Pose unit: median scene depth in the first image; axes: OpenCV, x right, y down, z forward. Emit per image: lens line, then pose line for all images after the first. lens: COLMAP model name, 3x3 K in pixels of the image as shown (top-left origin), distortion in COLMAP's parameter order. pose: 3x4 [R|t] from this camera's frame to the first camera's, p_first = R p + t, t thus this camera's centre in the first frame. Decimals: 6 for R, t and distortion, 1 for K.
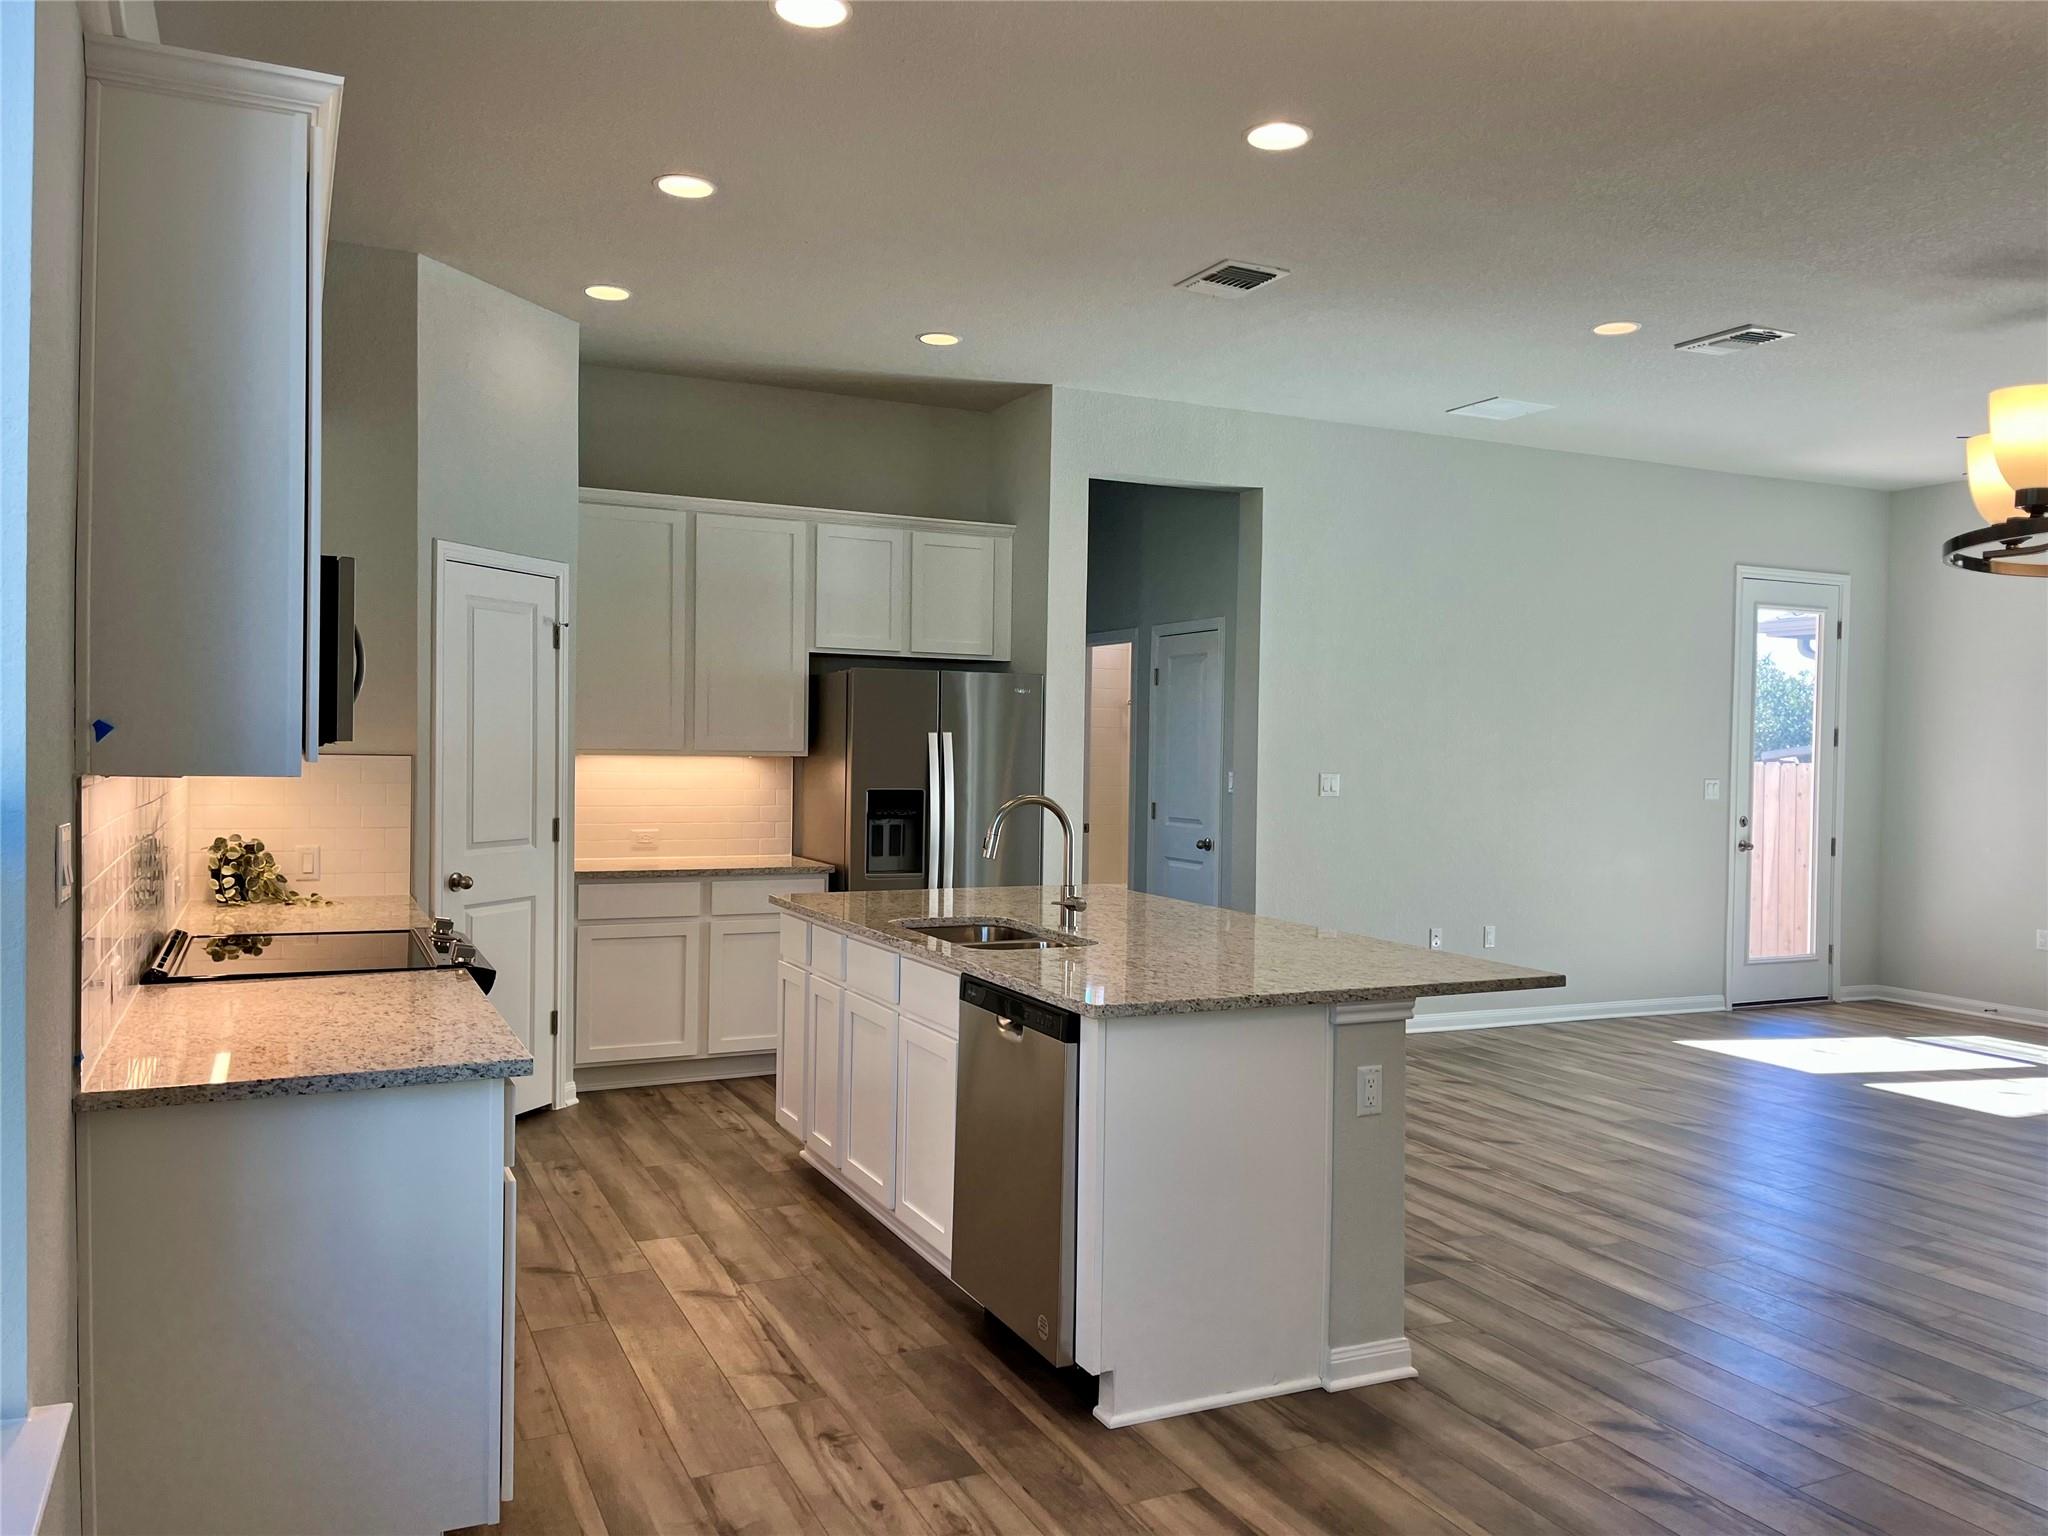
lens RADIAL K [[1537.7, 0, 1038.8], [0, 1537.7, 772.5], [0, 0, 1]] dist [0.088295, -0.115867]
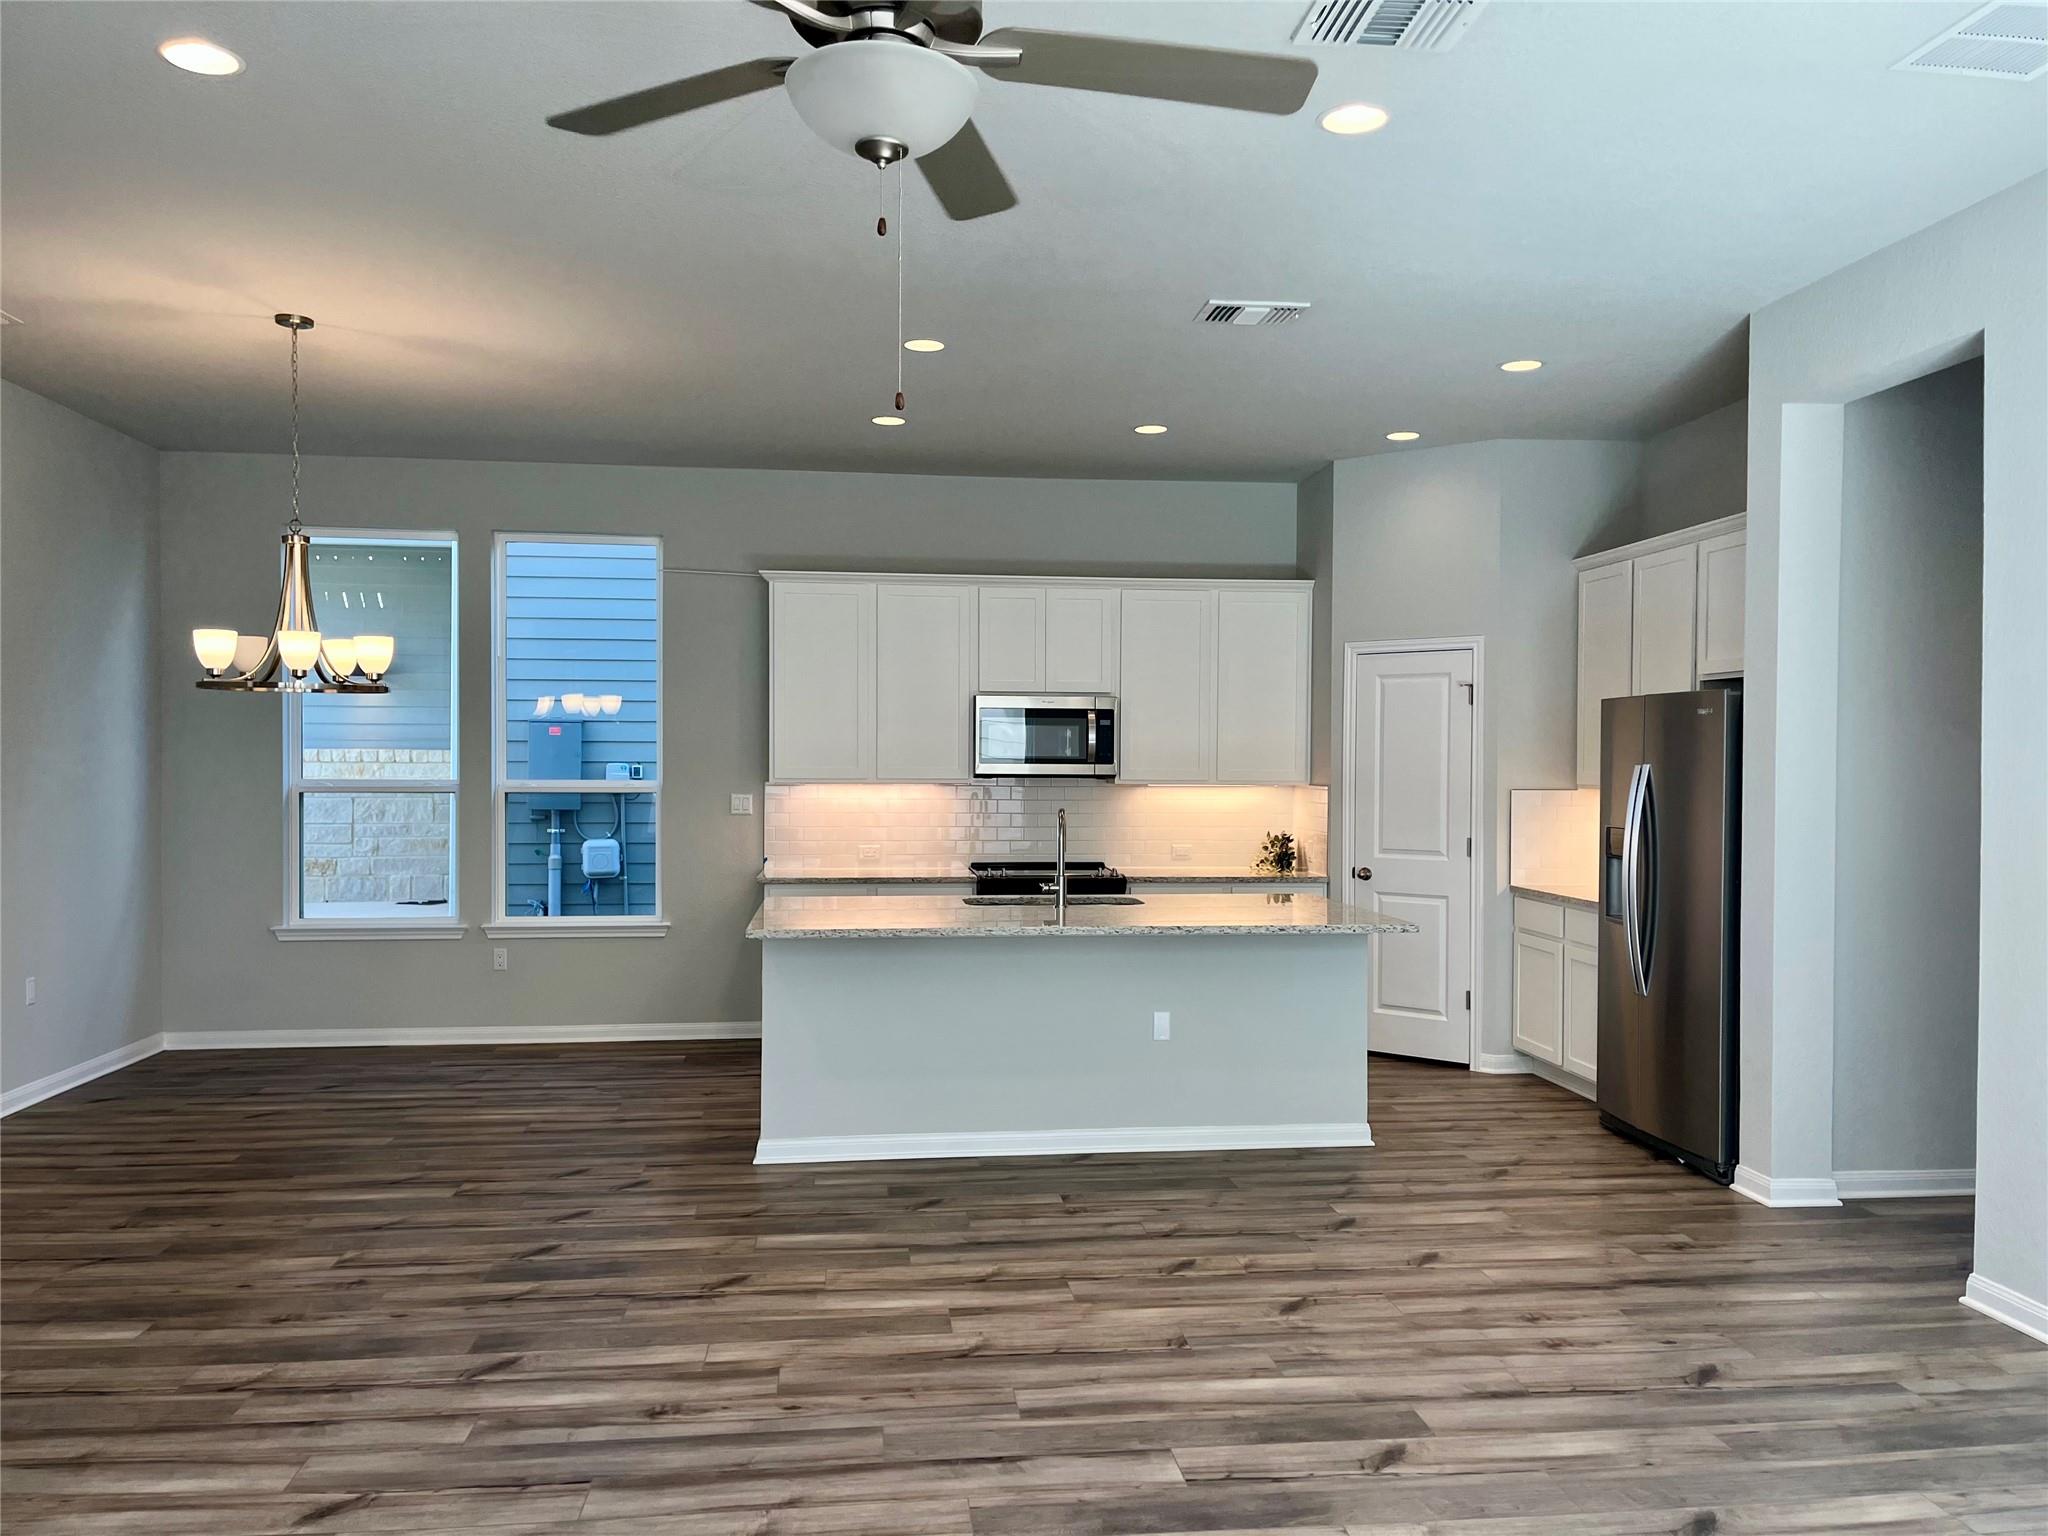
lens RADIAL K [[1537.7, 0, 1038.8], [0, 1537.7, 772.5], [0, 0, 1]] dist [0.088295, -0.115867]
pose [[-0.322899, -0.012397, -0.946352, 1.189600], [-0.028346, 0.999592, -0.003423, -0.012061], [0.946009, 0.025720, -0.323119, 1.278142]]
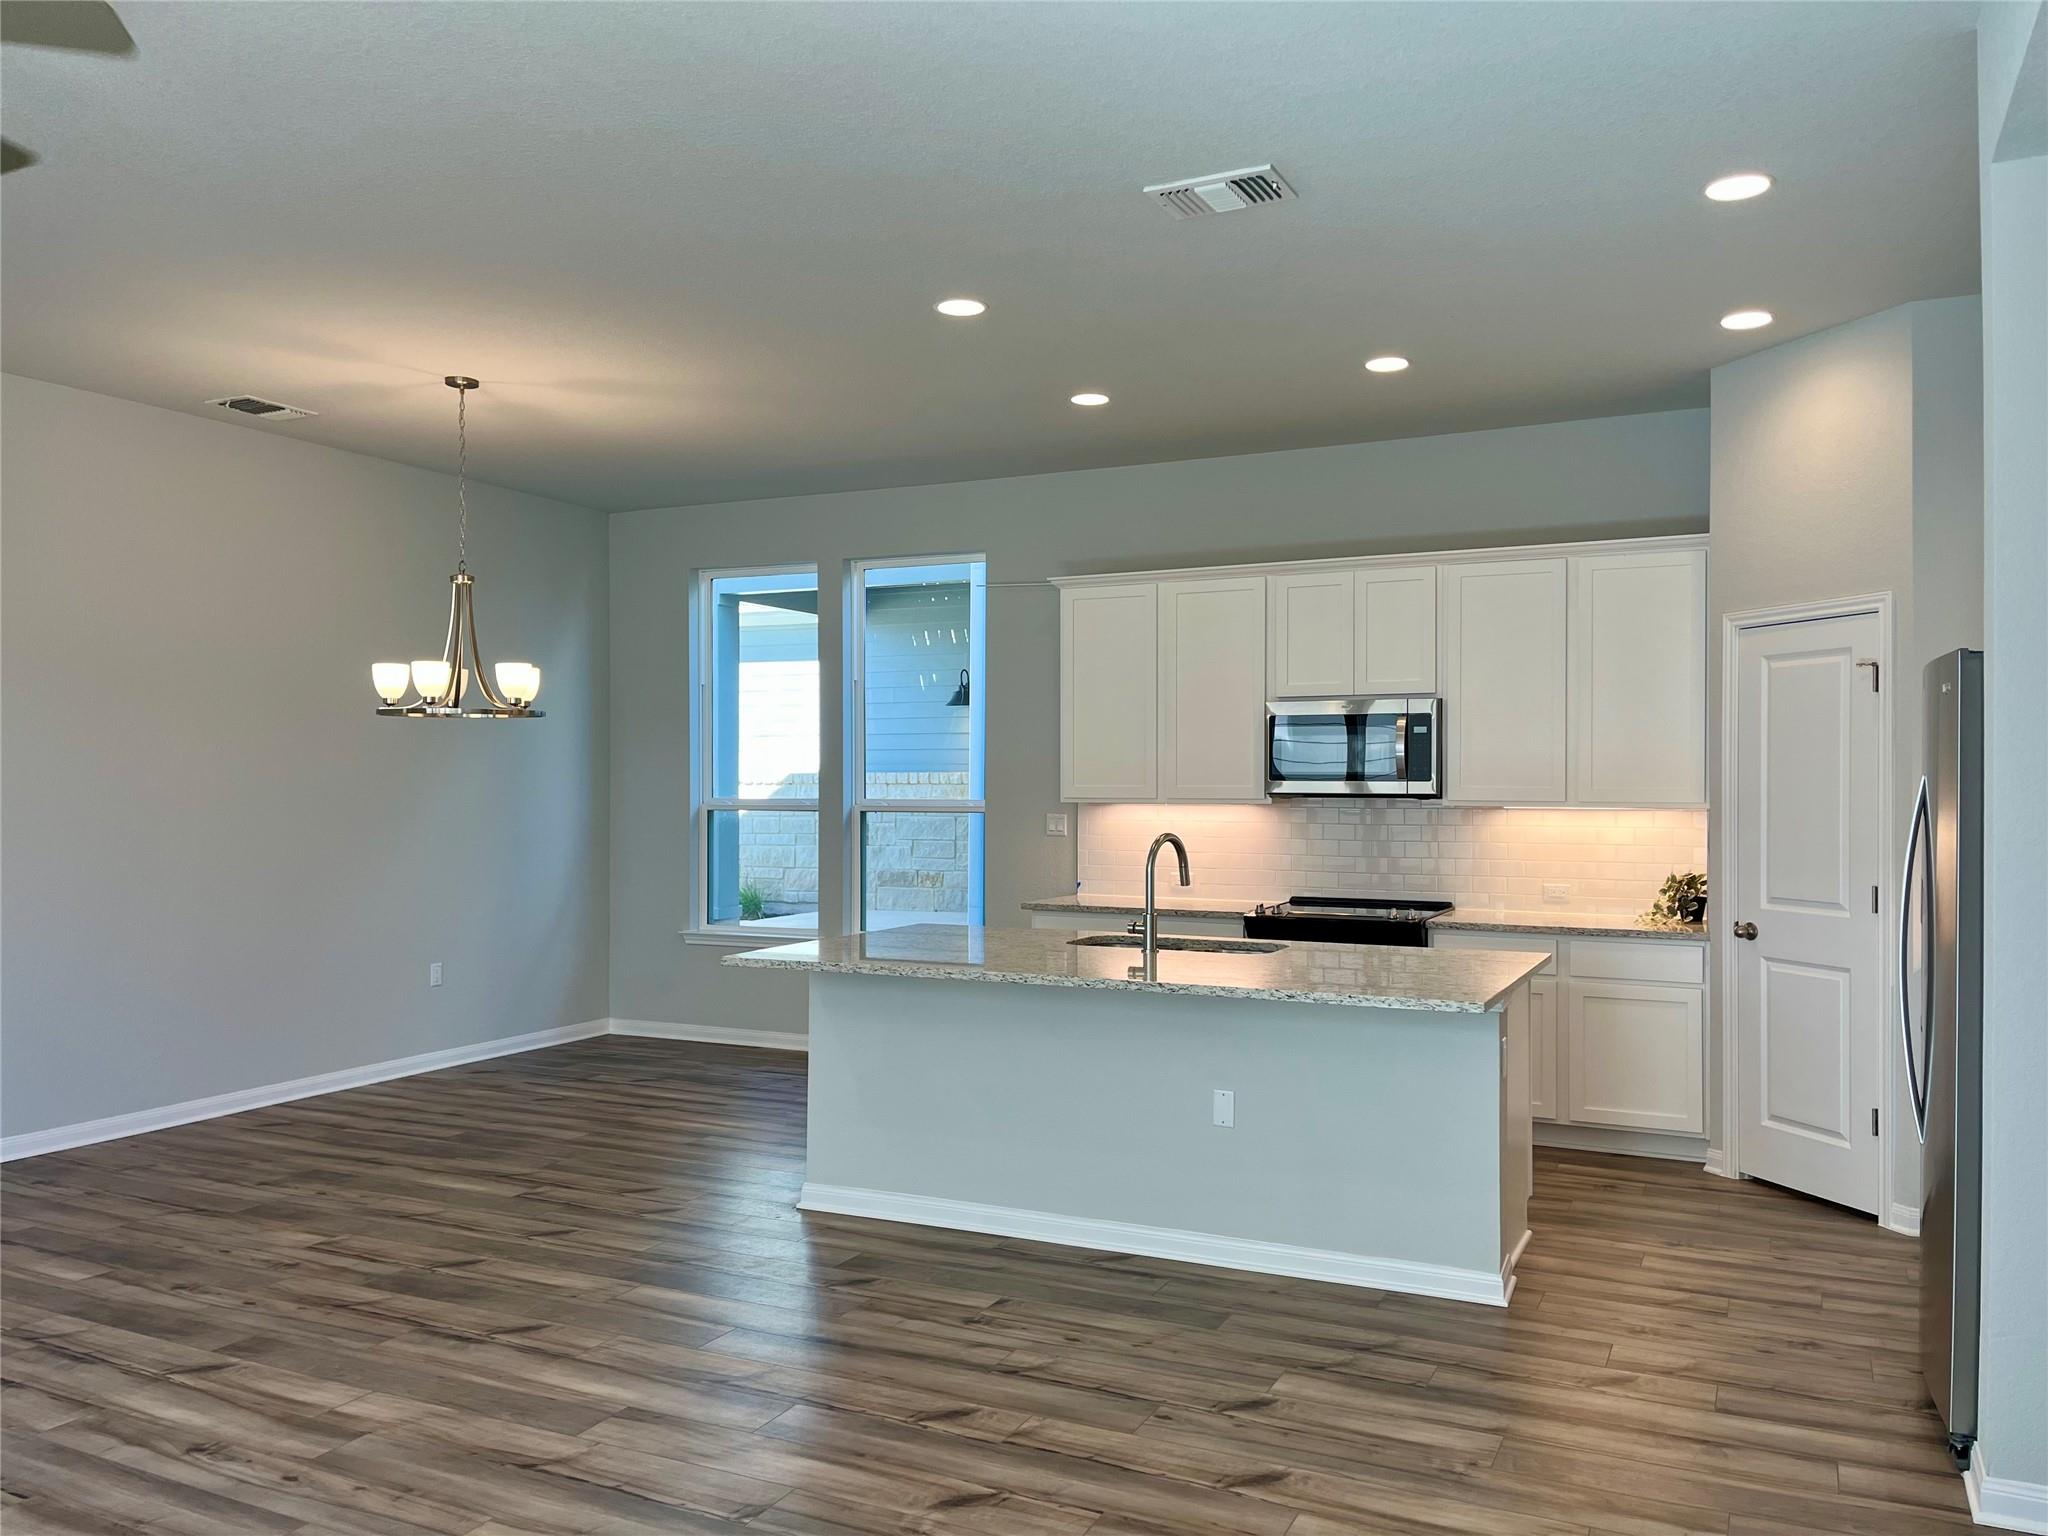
lens RADIAL K [[1537.7, 0, 1038.8], [0, 1537.7, 772.5], [0, 0, 1]] dist [0.088295, -0.115867]
pose [[-0.780255, -0.022496, -0.625057, 0.719242], [-0.026422, 0.999646, -0.002994, -0.023139], [0.624904, 0.014179, -0.780573, 1.653341]]
